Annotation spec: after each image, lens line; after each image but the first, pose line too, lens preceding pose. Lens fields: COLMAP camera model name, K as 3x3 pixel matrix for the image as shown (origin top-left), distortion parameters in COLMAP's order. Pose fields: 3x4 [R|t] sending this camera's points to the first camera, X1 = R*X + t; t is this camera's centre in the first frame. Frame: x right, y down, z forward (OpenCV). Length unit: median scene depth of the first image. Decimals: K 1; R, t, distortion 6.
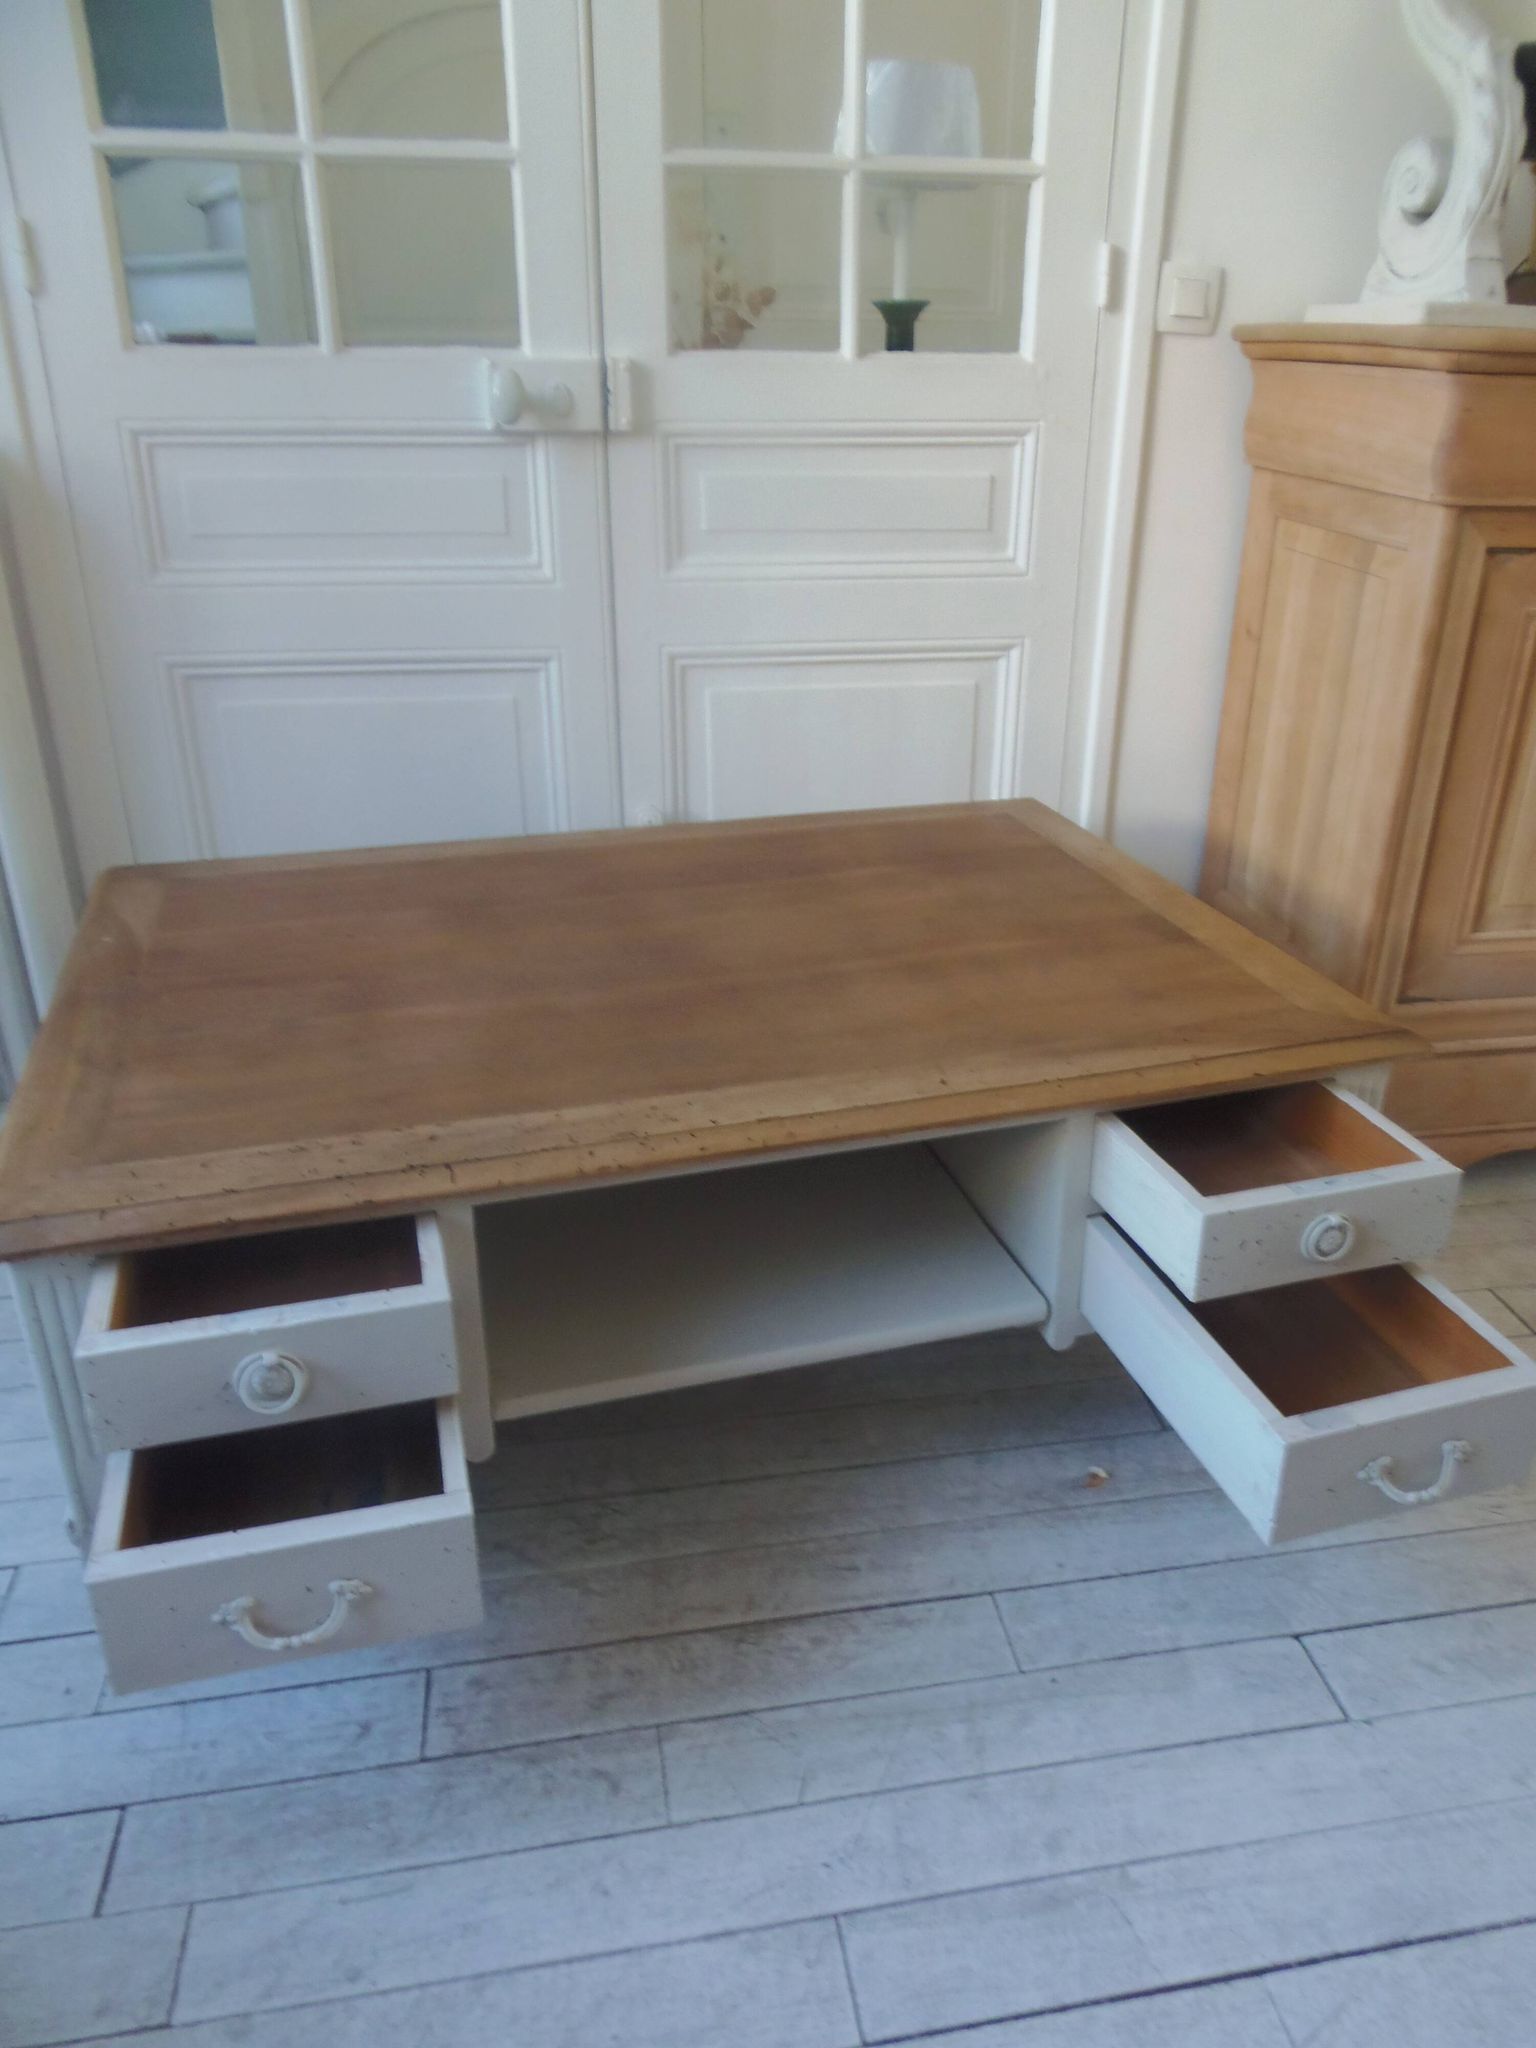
lens RADIAL K [[1493.7, 0, 837.4], [0, 1493.7, 1069.4], [0, 0, 1]] dist [-0.004821, -0.014848]
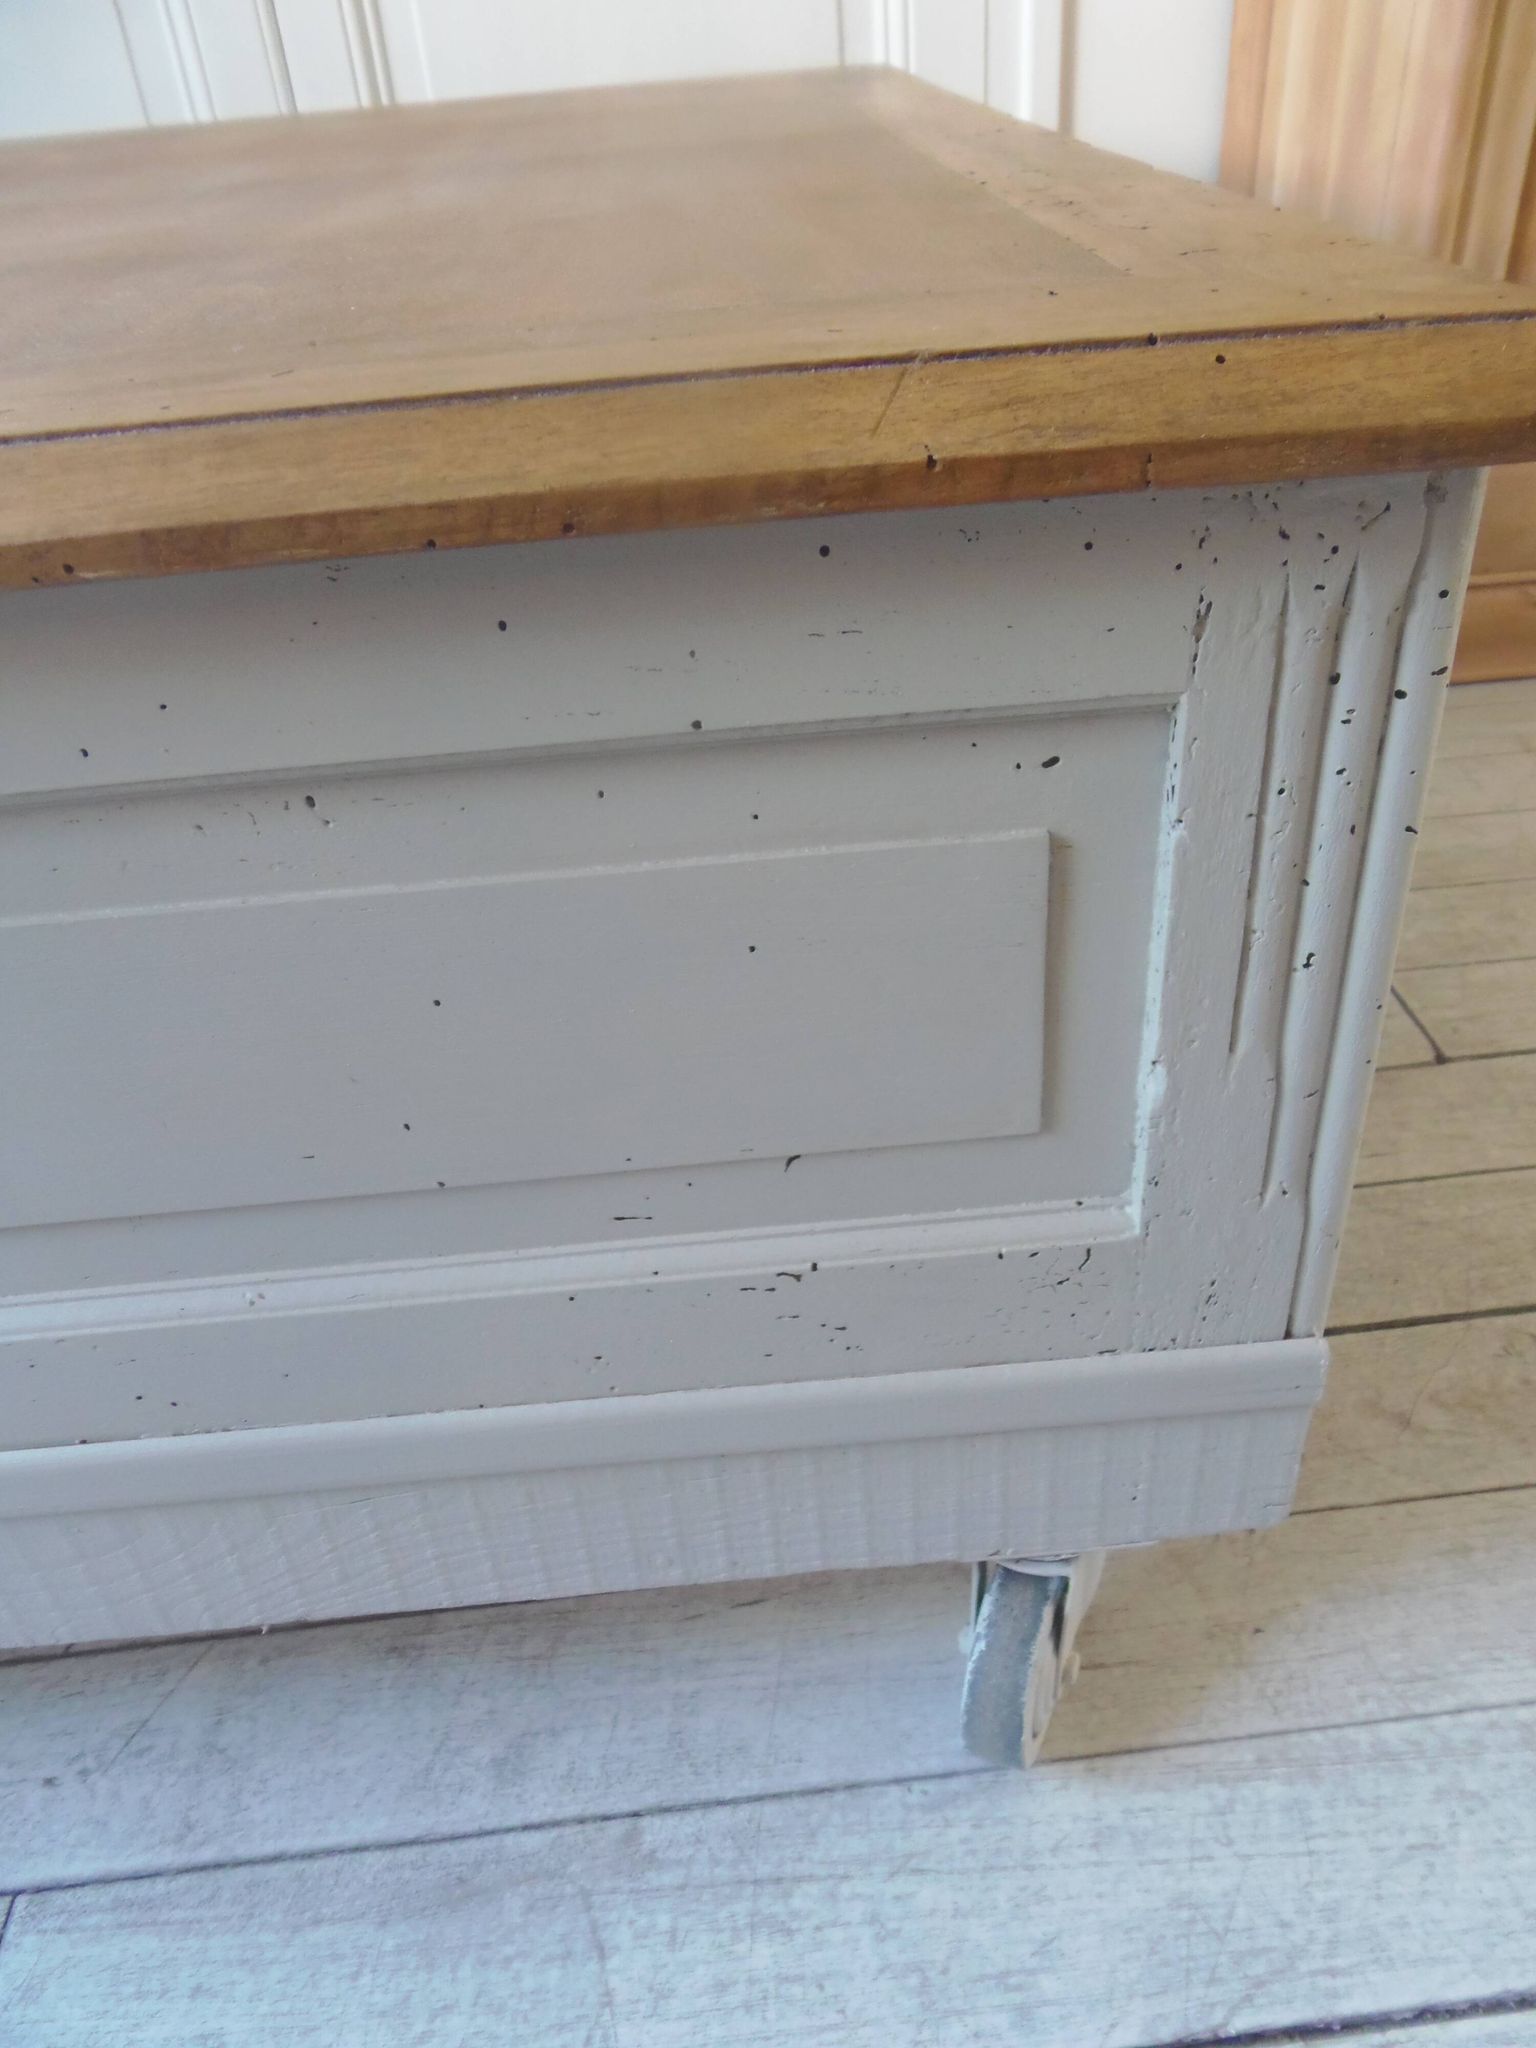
lens RADIAL K [[1493.7, 0, 832.3], [0, 1493.7, 1122.7], [0, 0, 1]] dist [-0.004821, -0.014848]
pose [[0.994808, -0.000948, -0.101761, 0.183419], [0.023258, 0.975611, 0.218271, 0.134418], [0.099072, -0.219505, 0.970568, 0.364429]]
